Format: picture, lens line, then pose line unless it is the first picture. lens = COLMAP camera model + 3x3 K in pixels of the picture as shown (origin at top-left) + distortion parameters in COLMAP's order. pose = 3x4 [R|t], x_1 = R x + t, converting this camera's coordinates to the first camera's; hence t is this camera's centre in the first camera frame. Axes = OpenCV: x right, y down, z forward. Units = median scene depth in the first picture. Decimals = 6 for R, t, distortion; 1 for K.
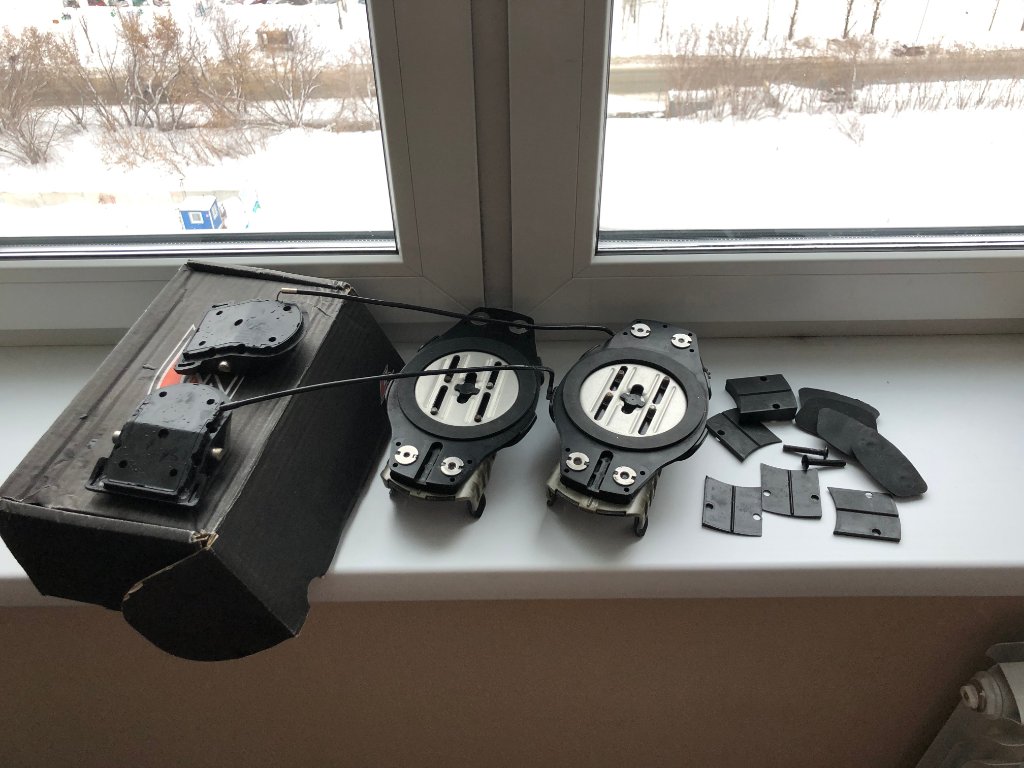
lens RADIAL K [[828.8, 0, 512.4], [0, 828.8, 387.2], [0, 0, 1]] dist [0.034371, -0.031480]
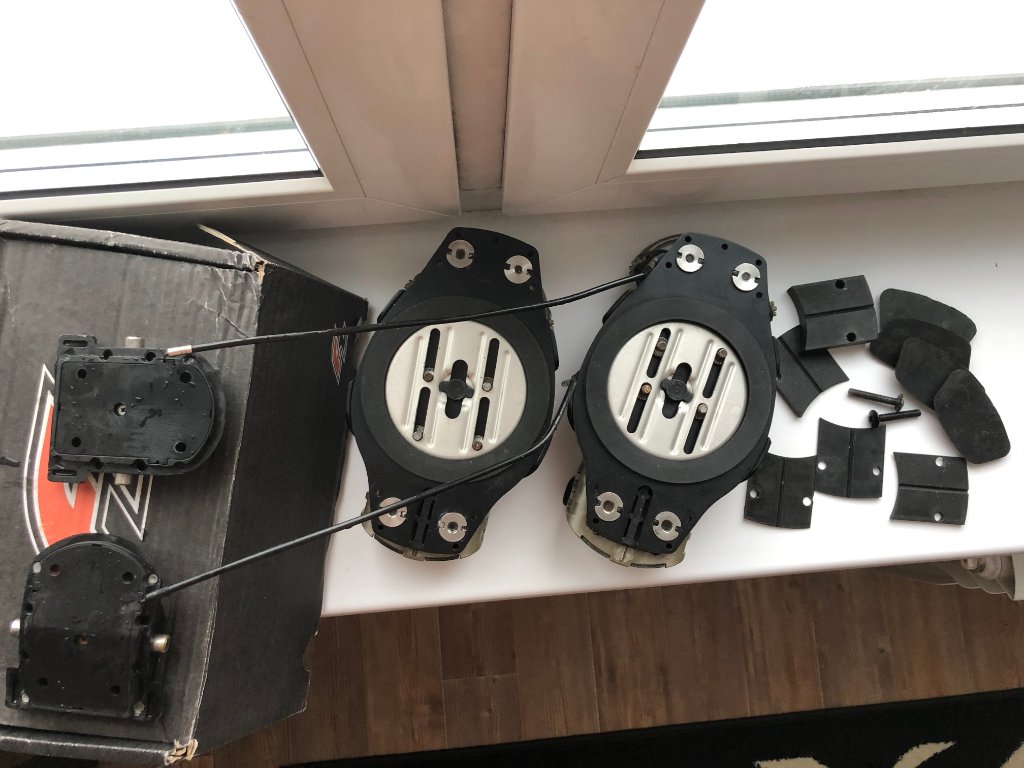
lens RADIAL K [[828.8, 0, 509.0], [0, 828.8, 385.5], [0, 0, 1]] dist [0.034371, -0.031480]
pose [[0.996075, -0.069611, 0.054678, -0.048142], [0.019300, 0.773639, 0.633333, -0.466613], [-0.086388, -0.629791, 0.771946, 0.427395]]
